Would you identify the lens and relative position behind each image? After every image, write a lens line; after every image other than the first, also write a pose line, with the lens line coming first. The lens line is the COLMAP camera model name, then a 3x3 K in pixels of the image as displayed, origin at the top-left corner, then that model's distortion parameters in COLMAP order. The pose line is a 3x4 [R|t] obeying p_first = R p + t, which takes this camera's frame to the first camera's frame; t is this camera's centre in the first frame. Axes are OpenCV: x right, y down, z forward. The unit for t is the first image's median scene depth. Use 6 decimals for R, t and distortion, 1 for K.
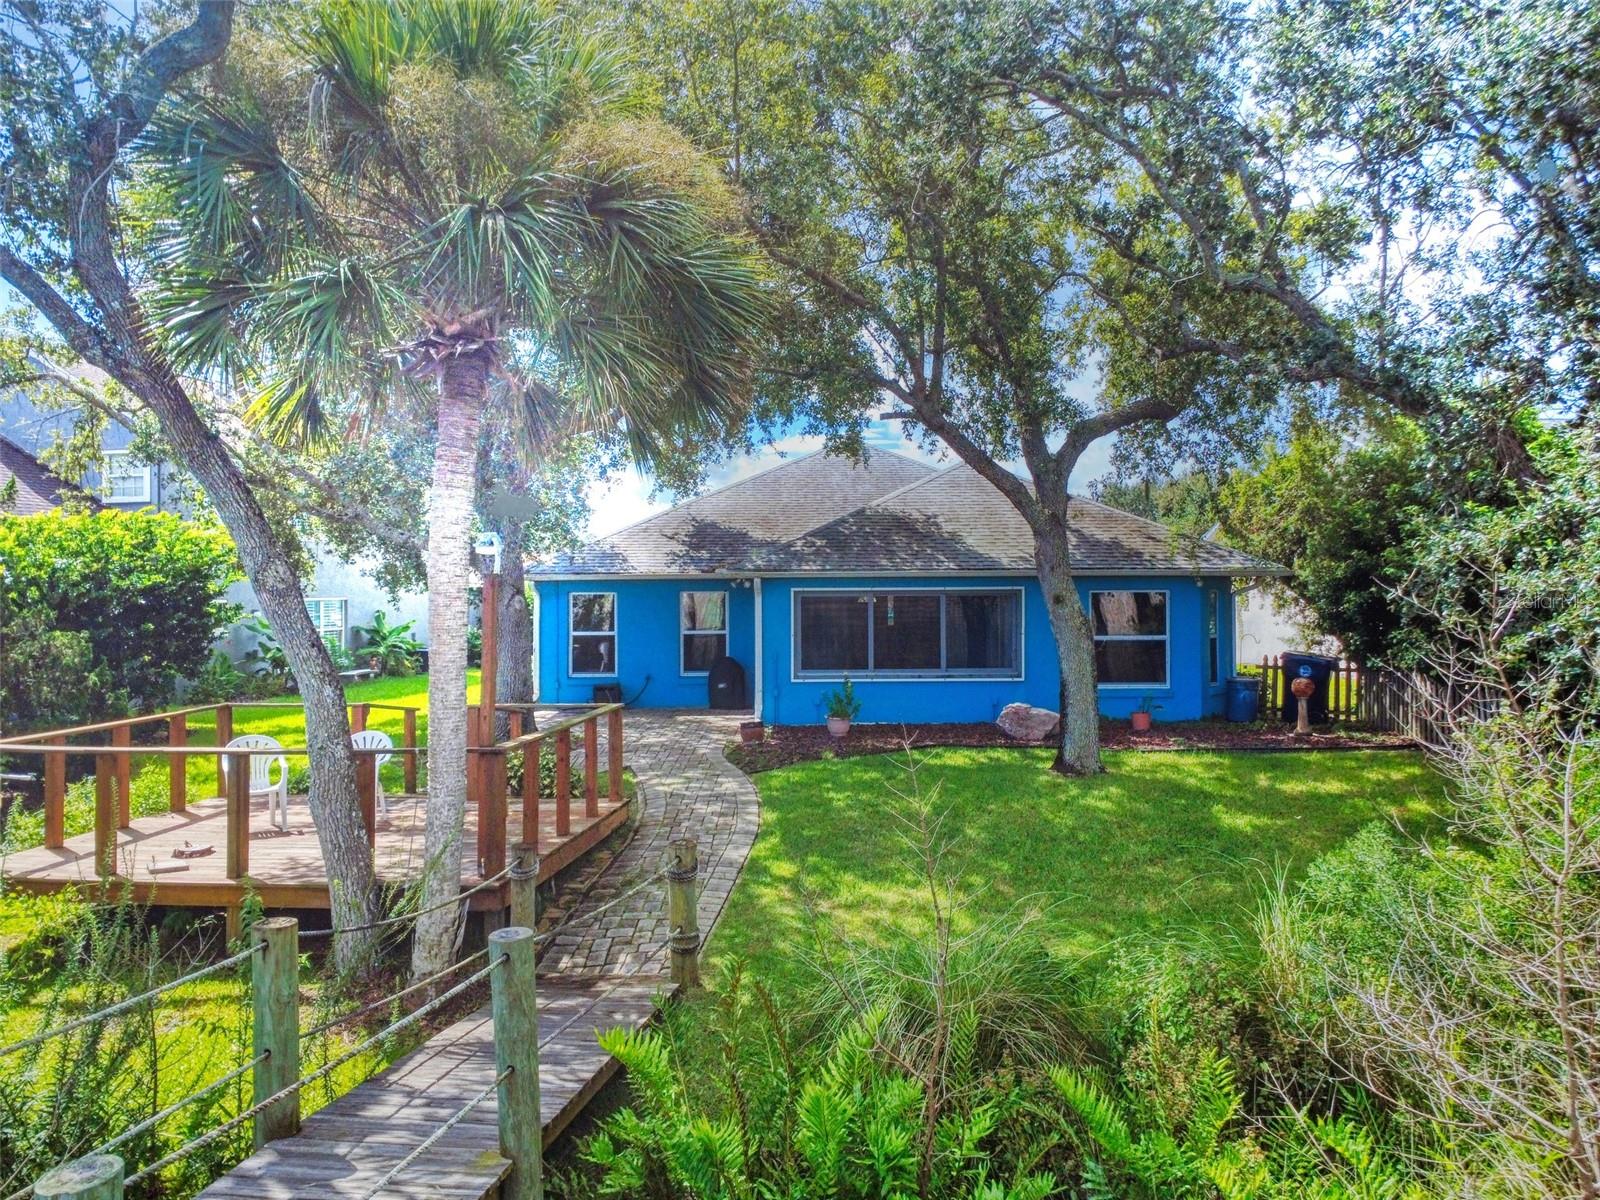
lens RADIAL K [[1175.9, 0, 805.3], [0, 1175.9, 590.0], [0, 0, 1]] dist [-0.000185, 0.001795]
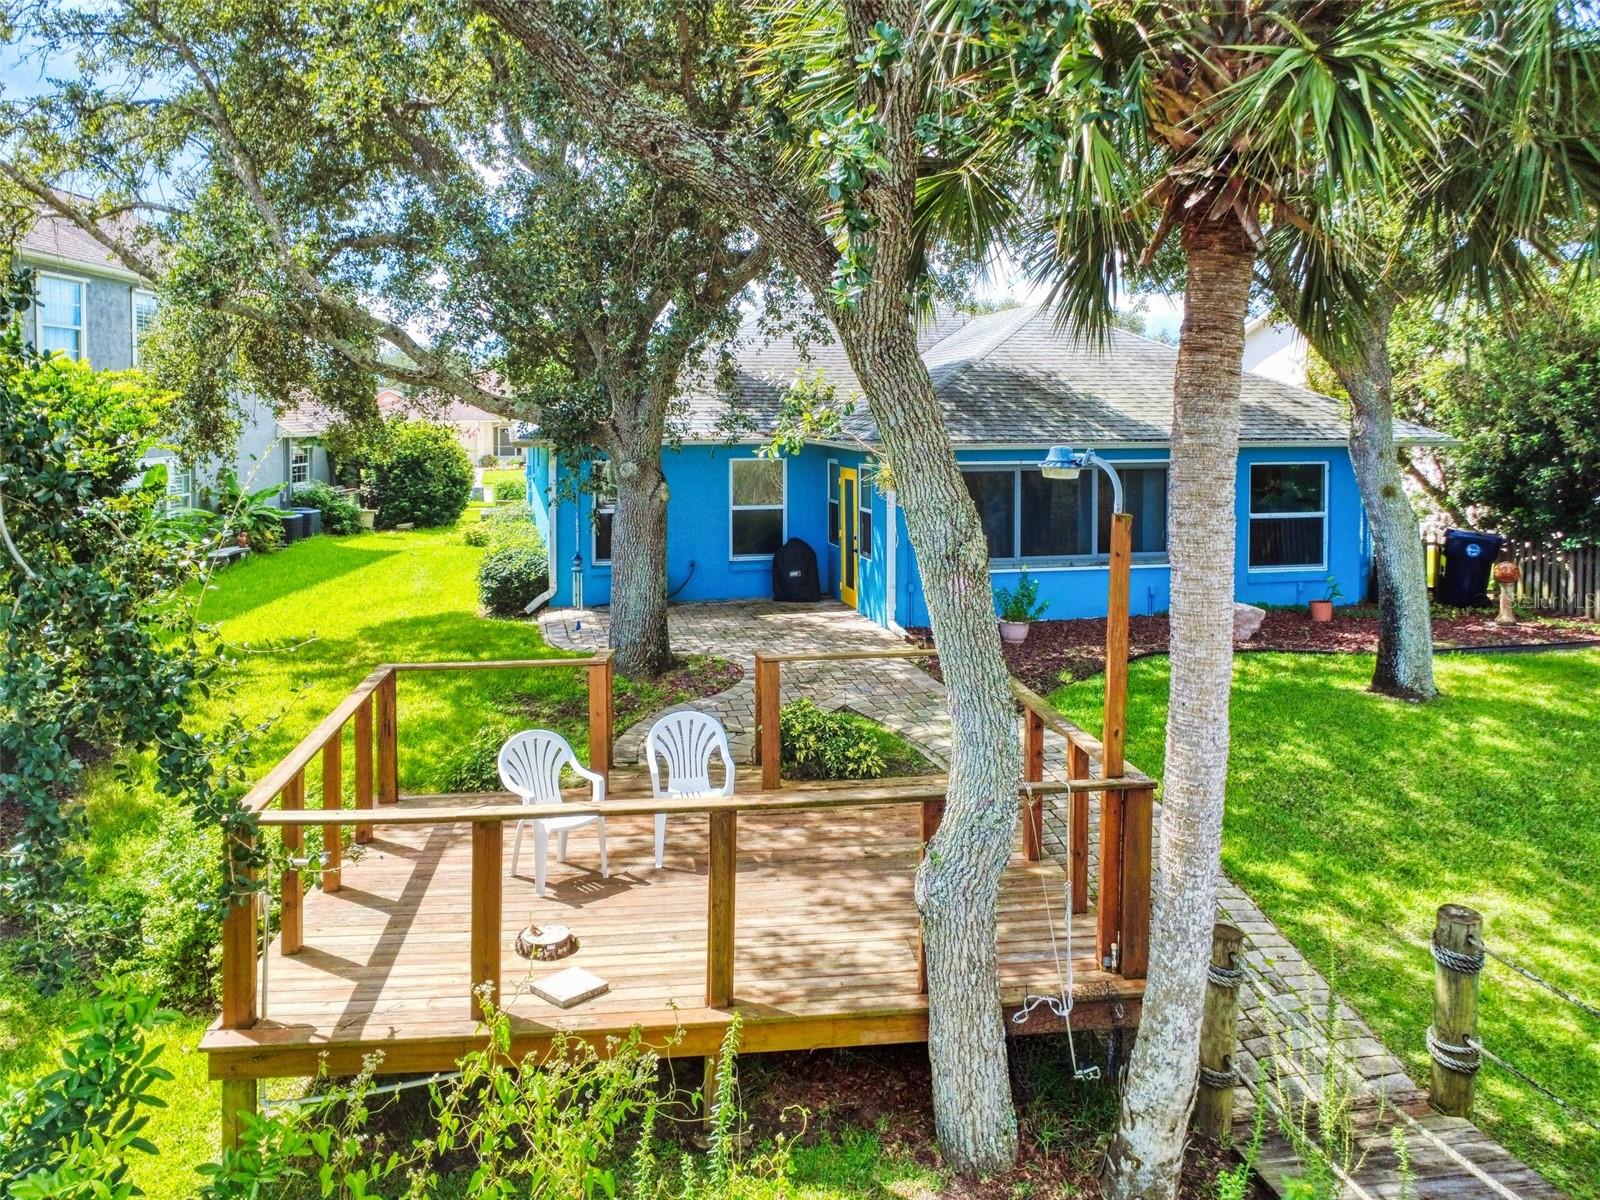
lens RADIAL K [[1211.9, 0, 804.0], [0, 1211.9, 448.5], [0, 0, 1]] dist [0.003158, -0.000658]
pose [[0.972544, -0.003195, 0.232699, -0.324768], [-0.003170, 0.999631, 0.026976, -0.037023], [-0.232699, -0.026973, 0.972175, 0.208510]]
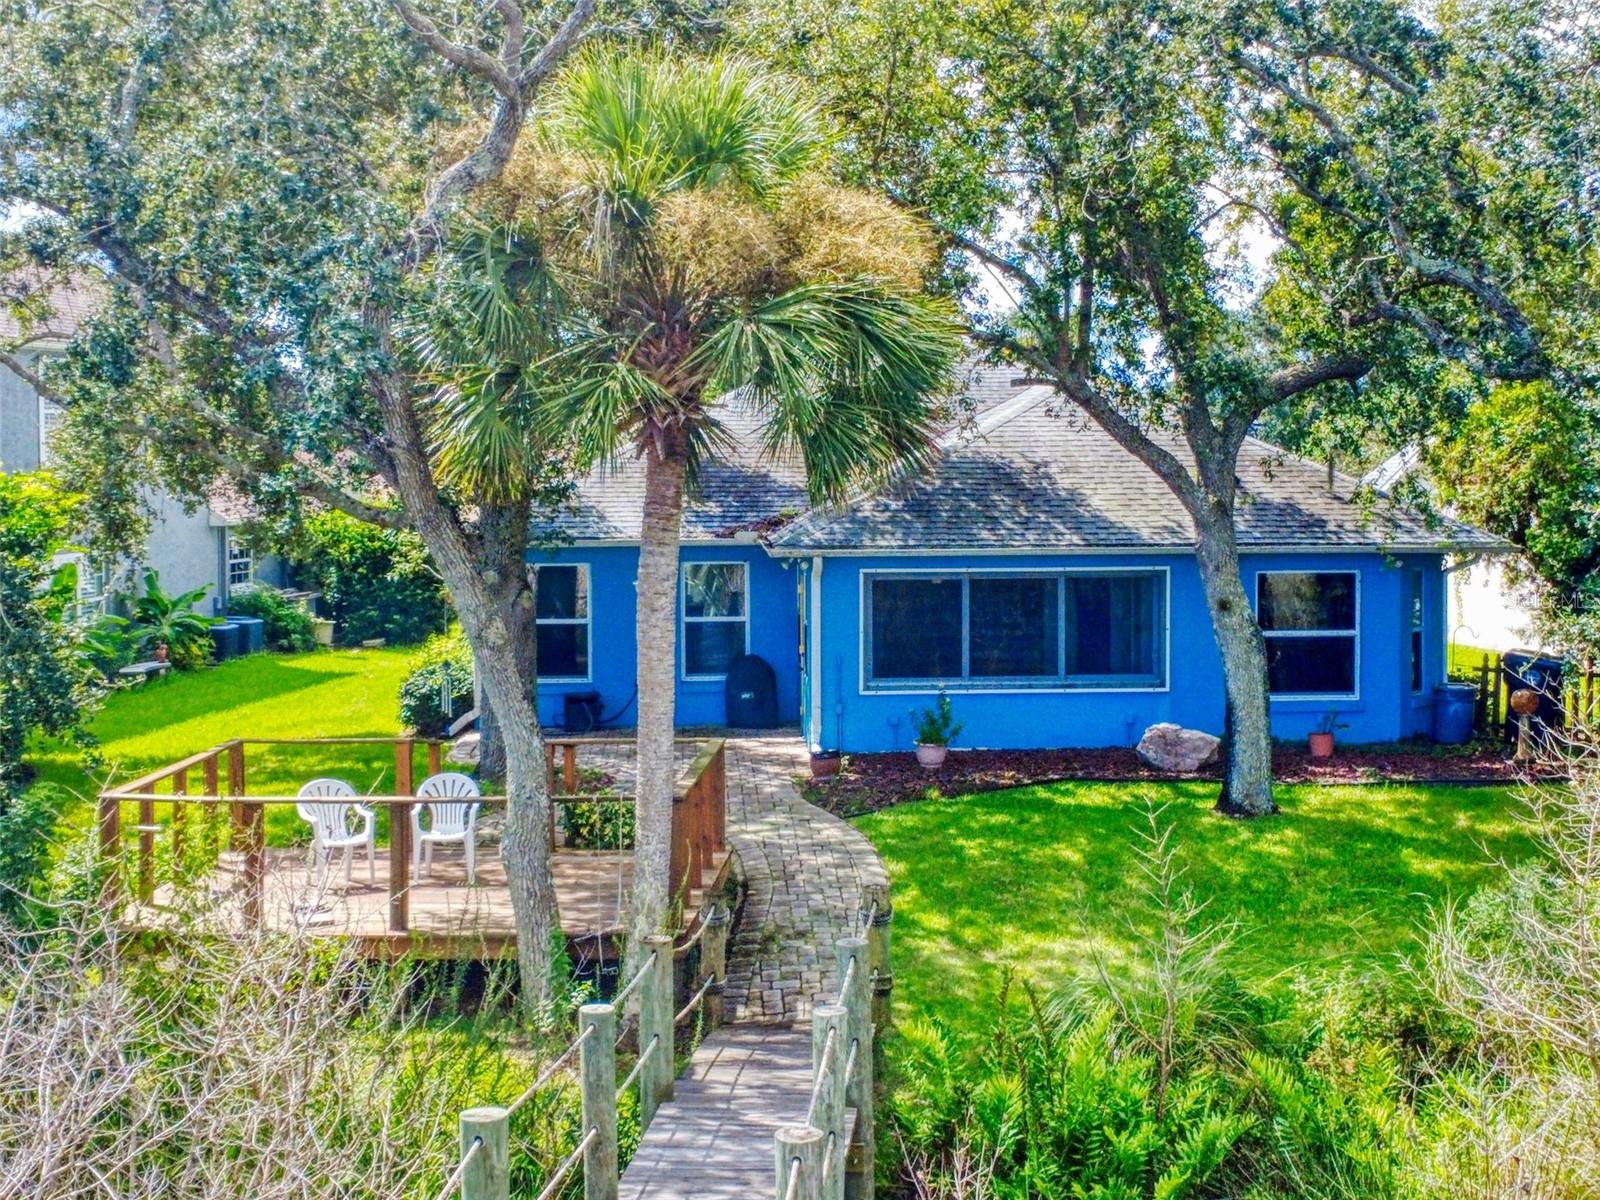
lens RADIAL K [[2292.0, 0, 797.9], [0, 2292.0, 545.2], [0, 0, 1]] dist [-0.026011, 0.022034]
pose [[0.998608, -0.001889, 0.052716, -0.139534], [-0.000144, 0.999257, 0.038536, -0.079277], [-0.052750, -0.038490, 0.997866, -0.485812]]
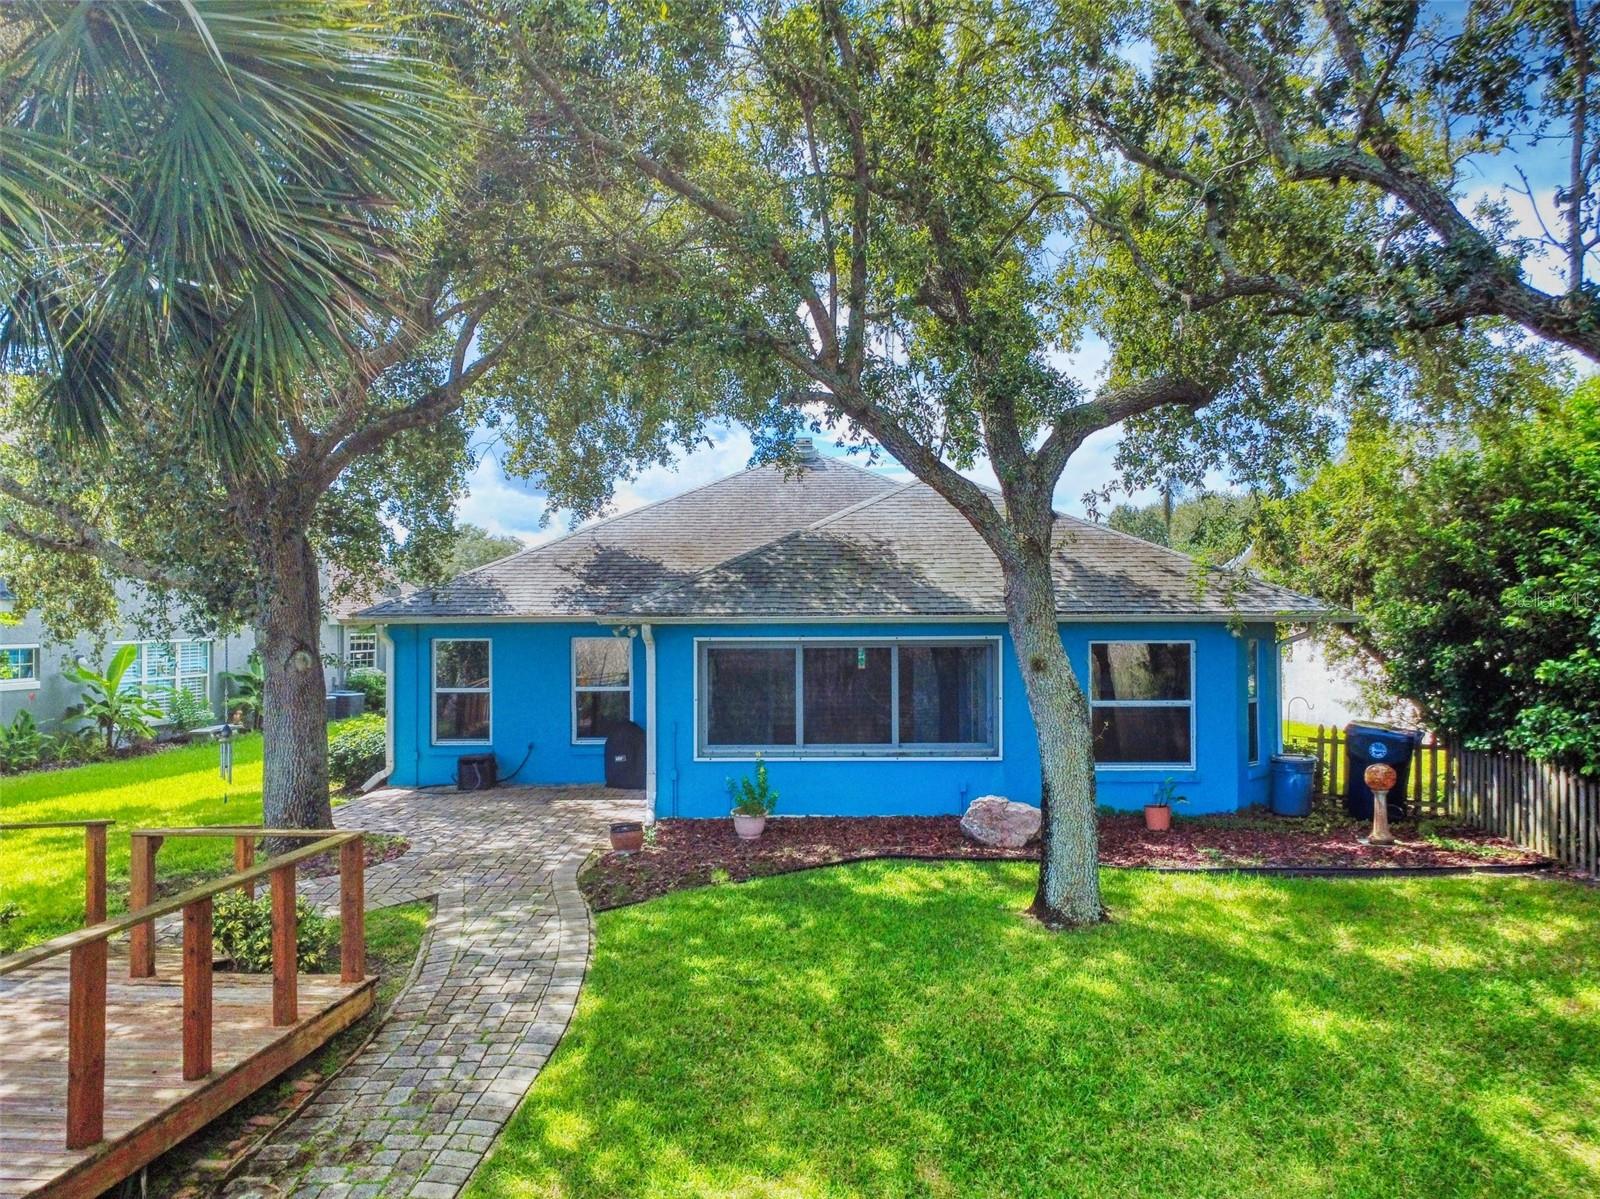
lens RADIAL K [[1207.9, 0, 791.7], [0, 1207.9, 606.6], [0, 0, 1]] dist [0.002785, -0.006490]
pose [[0.999937, 0.000497, -0.011222, 0.065401], [-0.000590, 0.999965, -0.008295, -0.016485], [0.011217, 0.008301, 0.999903, 0.242541]]
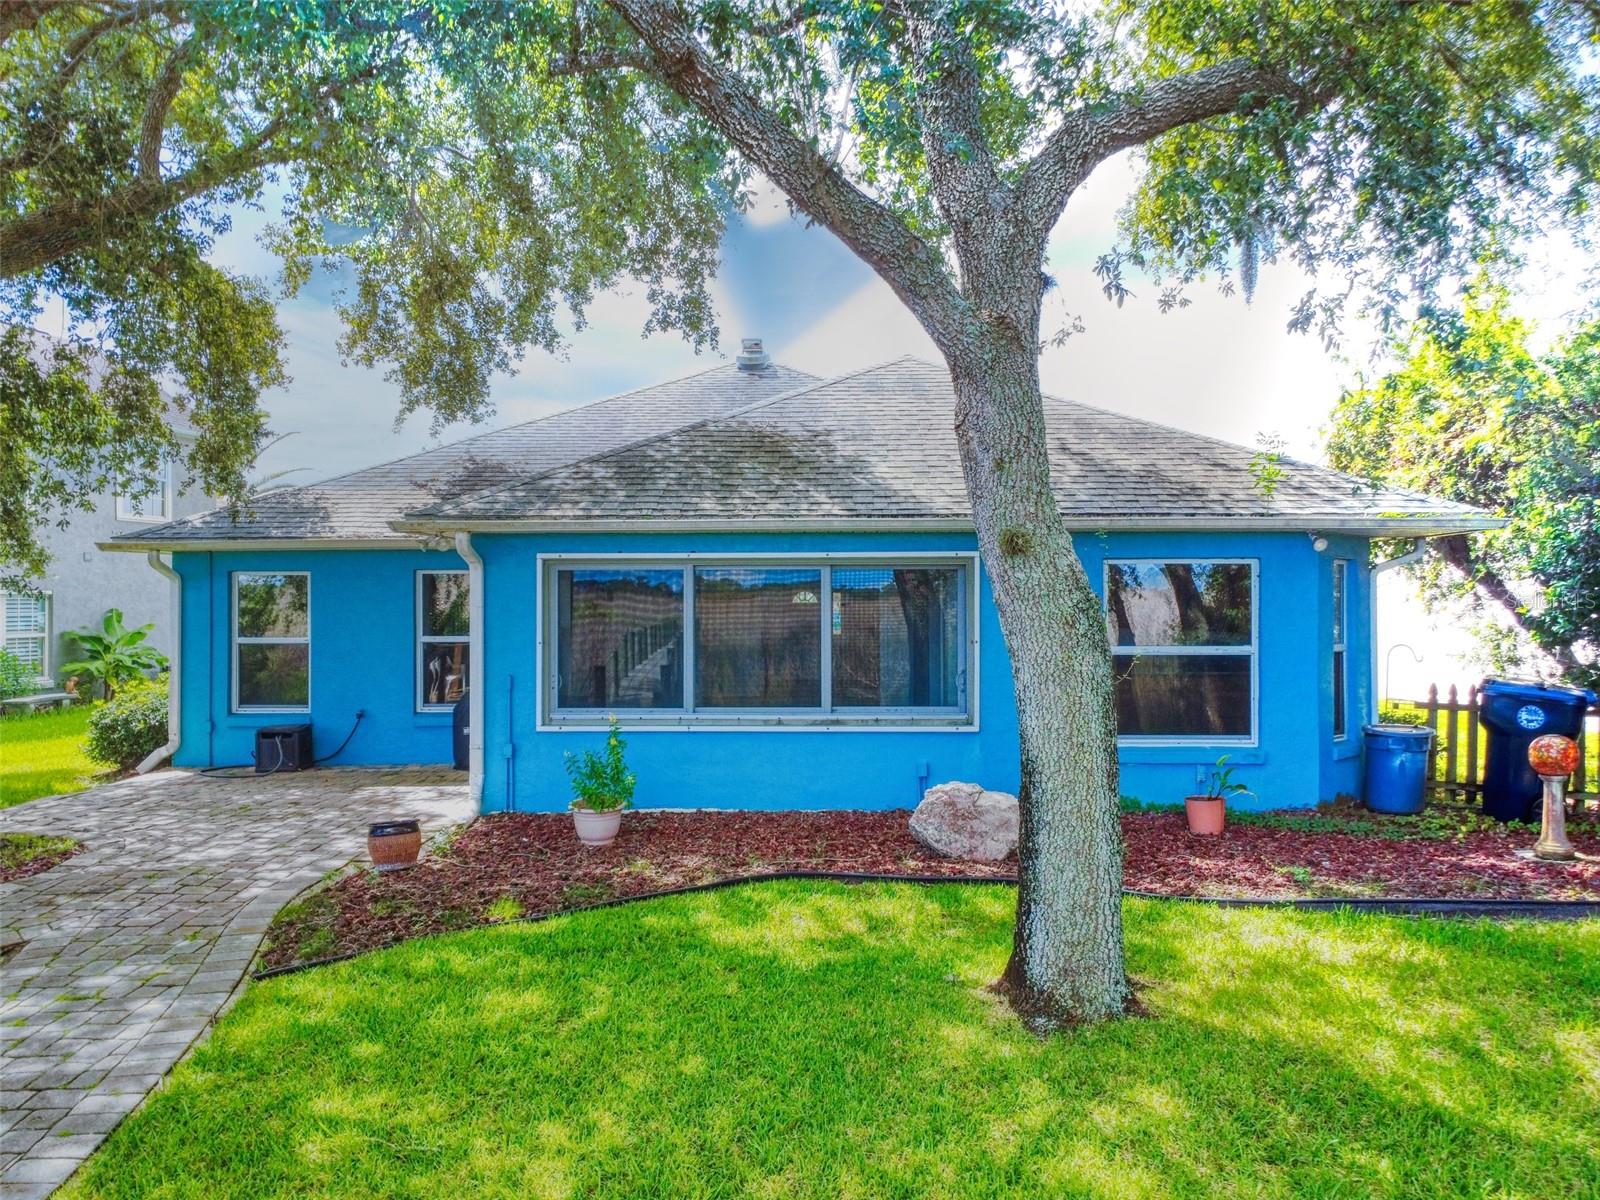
lens RADIAL K [[1209.2, 0, 800.0], [0, 1209.2, 600.0], [0, 0, 1]] dist [0.003016, 0.001796]
pose [[0.999878, 0.004031, -0.015079, 0.125144], [-0.004083, 0.999986, -0.003434, 0.022614], [0.015065, 0.003495, 0.999880, 0.501774]]
